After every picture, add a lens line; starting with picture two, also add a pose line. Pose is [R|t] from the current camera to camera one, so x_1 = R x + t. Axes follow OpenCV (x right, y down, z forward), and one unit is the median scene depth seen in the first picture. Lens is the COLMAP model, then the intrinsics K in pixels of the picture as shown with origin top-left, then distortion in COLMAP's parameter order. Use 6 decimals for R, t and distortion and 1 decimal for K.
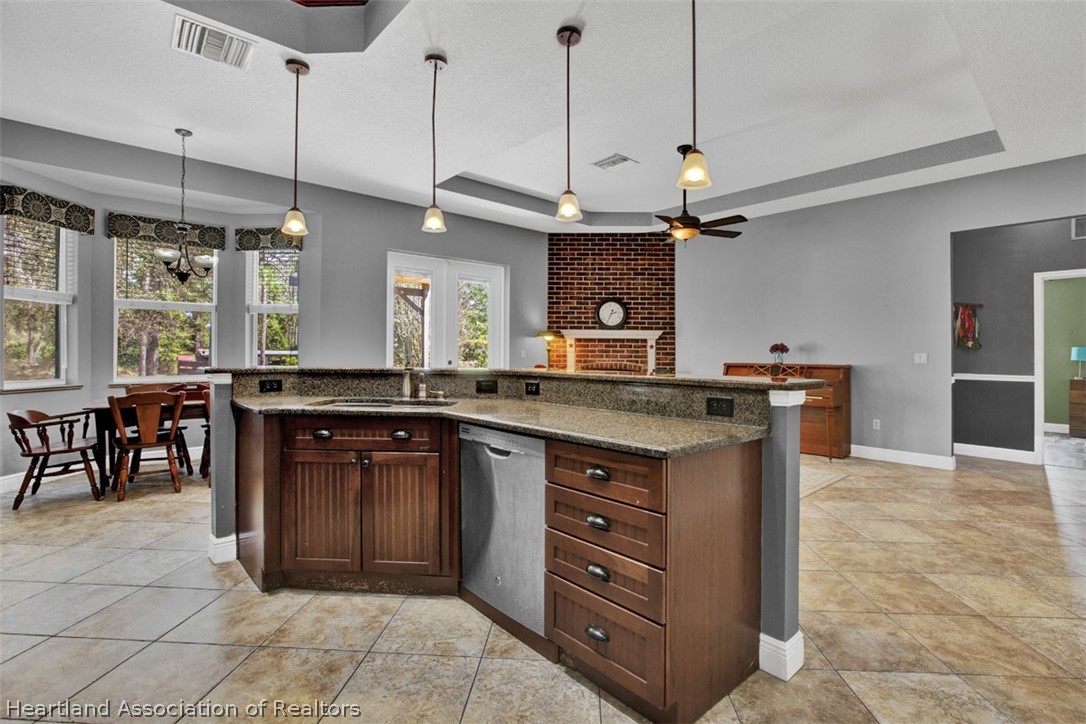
lens RADIAL K [[514.1, 0, 554.3], [0, 514.1, 345.7], [0, 0, 1]] dist [-0.062056, 0.024769]
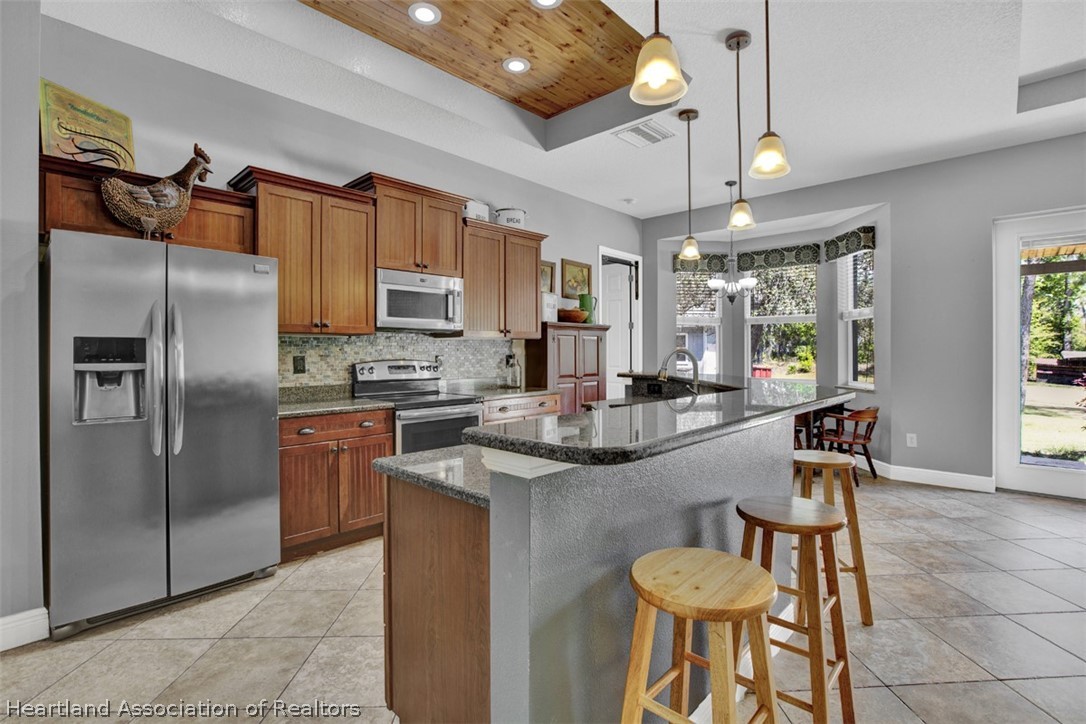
lens RADIAL K [[508.9, 0, 558.1], [0, 508.9, 351.2], [0, 0, 1]] dist [-0.044799, 0.015470]
pose [[0.092939, -0.007921, -0.995640, 0.253075], [0.015059, 0.999865, -0.006549, -0.003249], [0.995558, -0.014384, 0.093045, 0.245258]]
